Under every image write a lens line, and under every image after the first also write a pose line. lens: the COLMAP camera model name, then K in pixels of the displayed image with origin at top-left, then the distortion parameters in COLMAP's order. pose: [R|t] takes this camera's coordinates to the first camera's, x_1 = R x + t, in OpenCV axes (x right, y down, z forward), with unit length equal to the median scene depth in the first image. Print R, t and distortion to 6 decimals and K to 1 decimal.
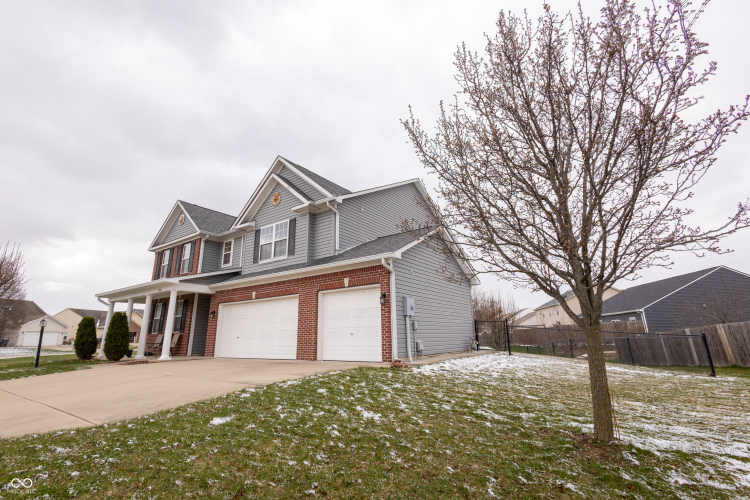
lens RADIAL K [[345.0, 0, 375.0], [0, 345.0, 250.0], [0, 0, 1]] dist [0.000223, 0.000110]
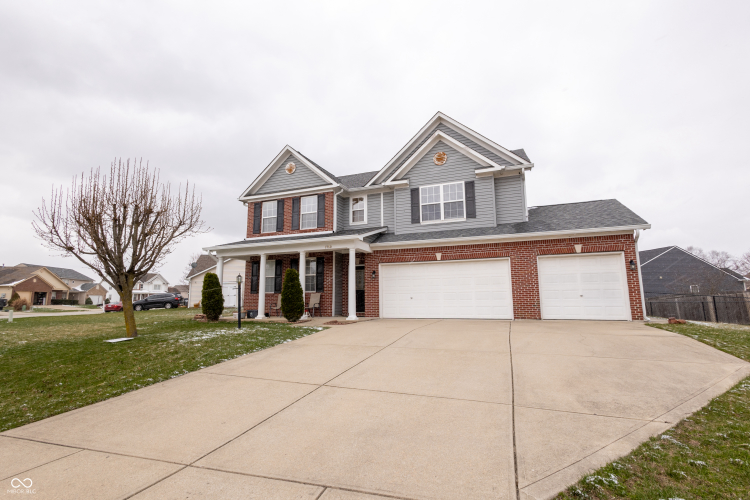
lens RADIAL K [[345.0, 0, 375.0], [0, 345.0, 250.0], [0, 0, 1]] dist [0.000223, 0.000110]
pose [[0.970840, 0.042435, 0.235943, -0.711953], [-0.066166, 0.993410, 0.093588, 0.030000], [-0.230417, -0.106471, 0.967250, 0.080455]]
